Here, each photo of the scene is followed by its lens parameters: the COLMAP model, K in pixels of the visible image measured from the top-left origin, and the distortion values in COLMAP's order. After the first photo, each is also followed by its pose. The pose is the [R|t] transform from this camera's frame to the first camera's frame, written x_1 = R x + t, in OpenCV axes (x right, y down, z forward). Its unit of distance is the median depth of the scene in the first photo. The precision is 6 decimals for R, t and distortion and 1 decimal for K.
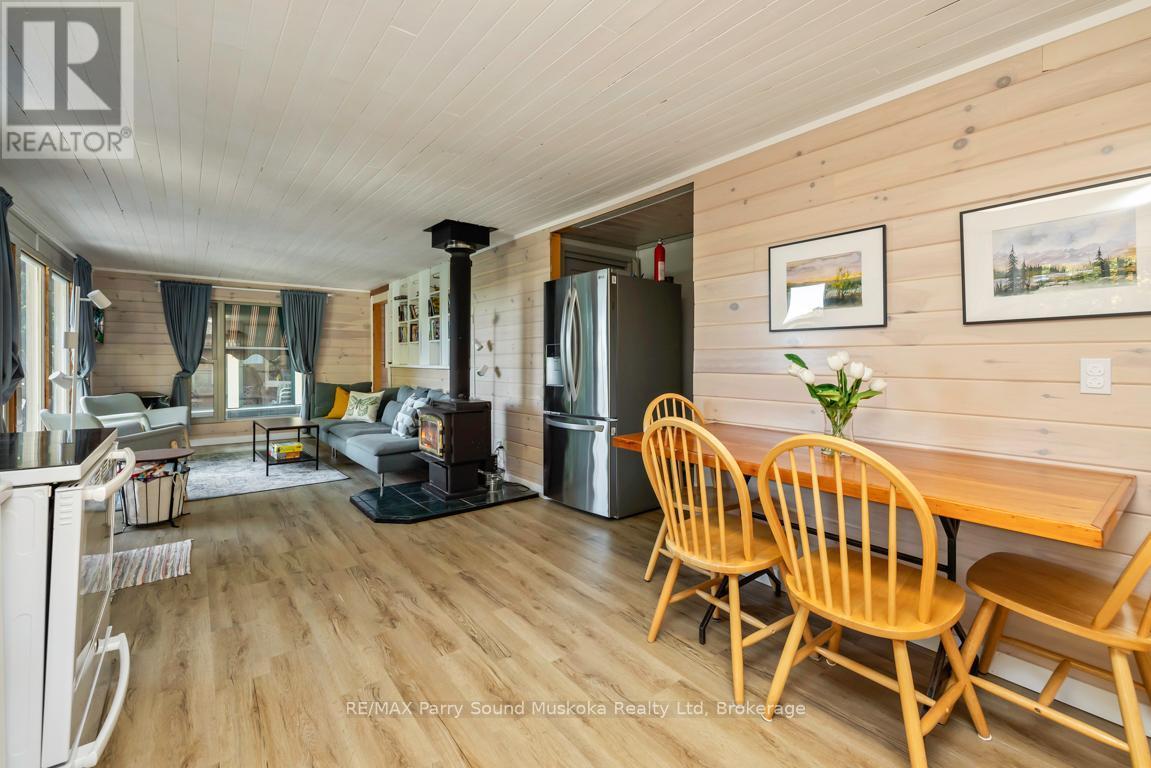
lens RADIAL K [[489.7, 0, 572.6], [0, 489.7, 364.8], [0, 0, 1]] dist [0.000104, -0.000096]
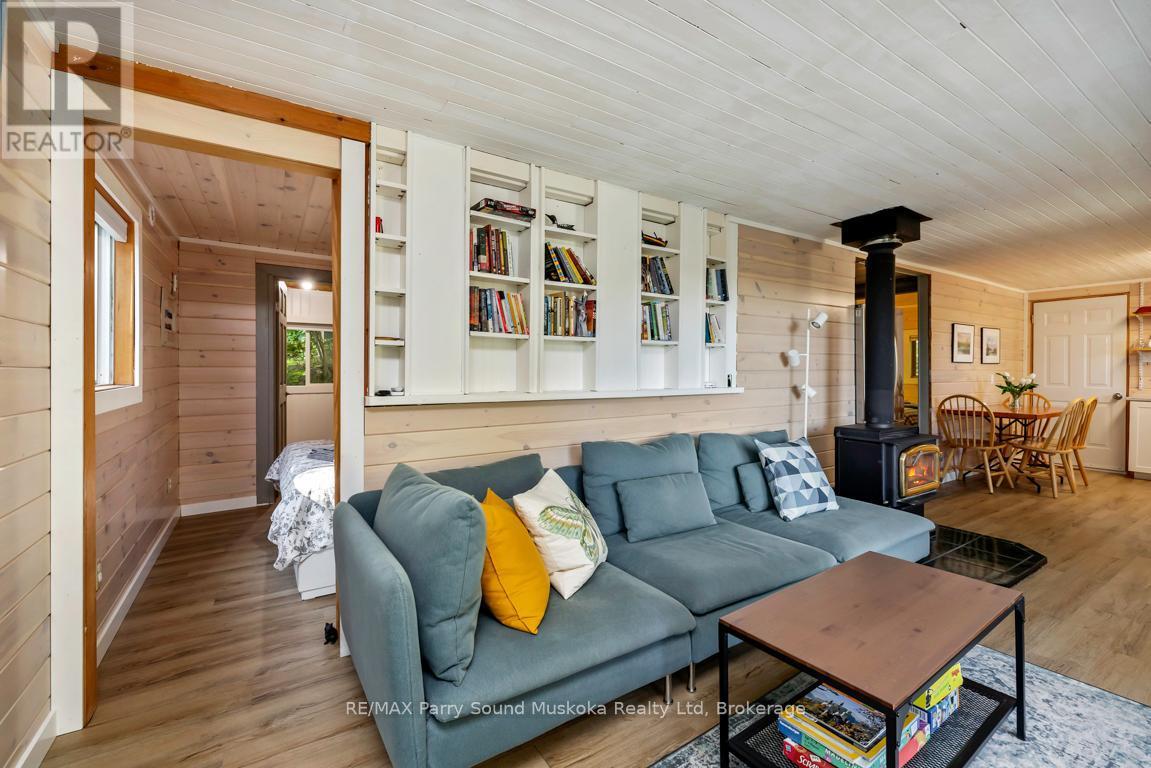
lens RADIAL K [[493.5, 0, 577.3], [0, 493.5, 375.9], [0, 0, 1]] dist [0.000625, 0.000020]
pose [[0.089073, -0.007562, 0.995996, -0.750342], [0.011911, 0.999908, 0.006526, -0.016533], [-0.995954, 0.011282, 0.089155, 0.966322]]
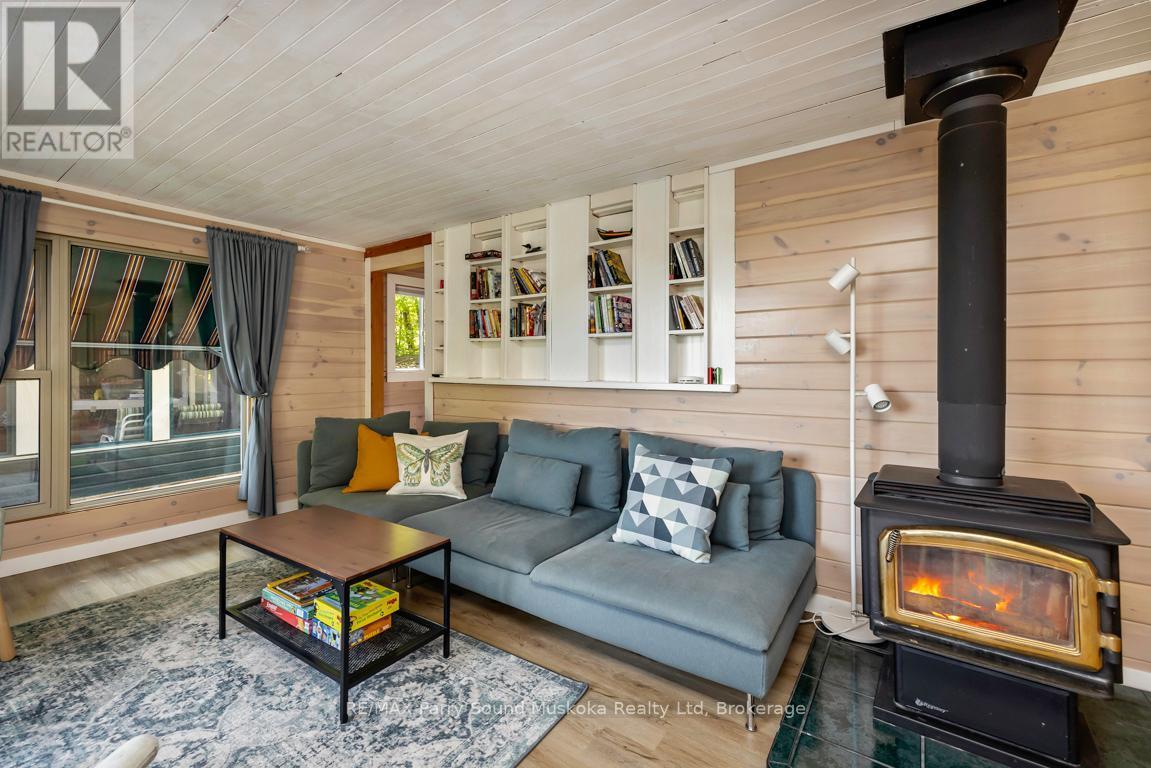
lens RADIAL K [[489.7, 0, 572.6], [0, 489.7, 364.8], [0, 0, 1]] dist [0.000104, -0.000096]
pose [[0.957195, 0.002222, 0.289436, -0.435878], [0.001268, 0.999929, -0.011870, -0.010104], [-0.289442, 0.011729, 0.957124, 0.481289]]
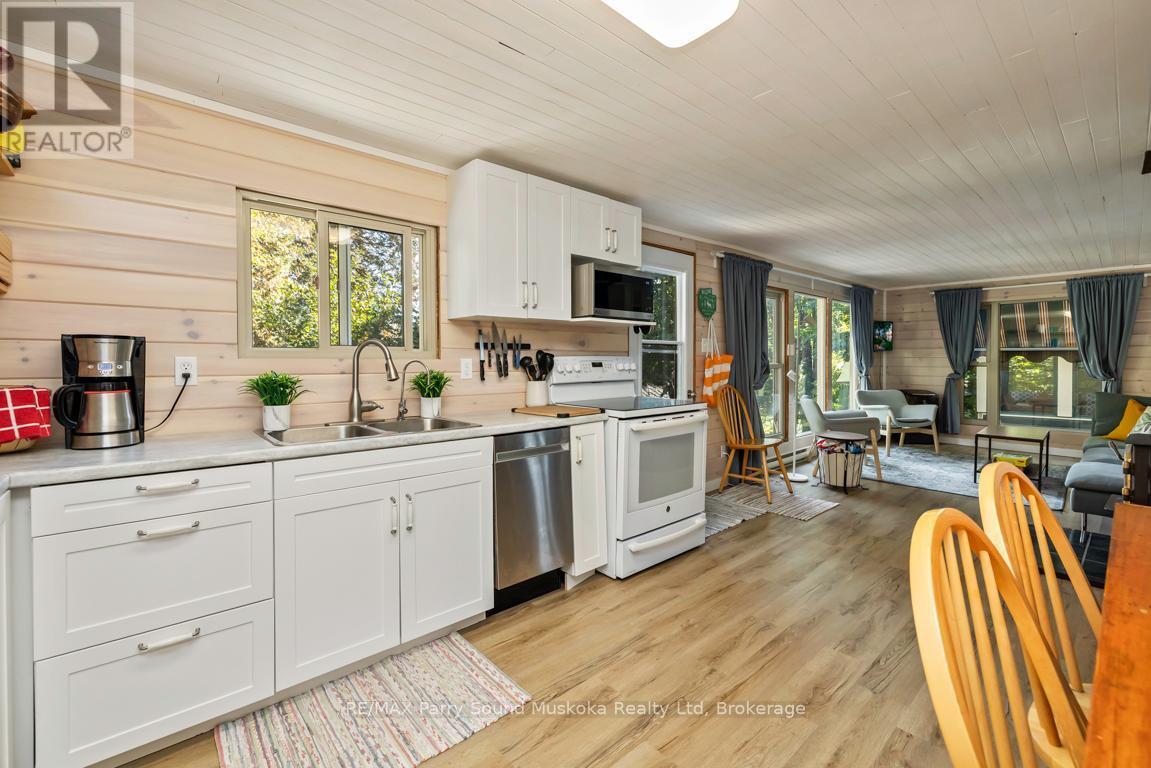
lens RADIAL K [[489.7, 0, 572.6], [0, 489.7, 364.8], [0, 0, 1]] dist [0.000104, -0.000096]
pose [[0.054519, 0.006544, -0.998491, 0.224912], [-0.011755, 0.999913, 0.005911, -0.001705], [0.998444, 0.011415, 0.054591, 0.118995]]
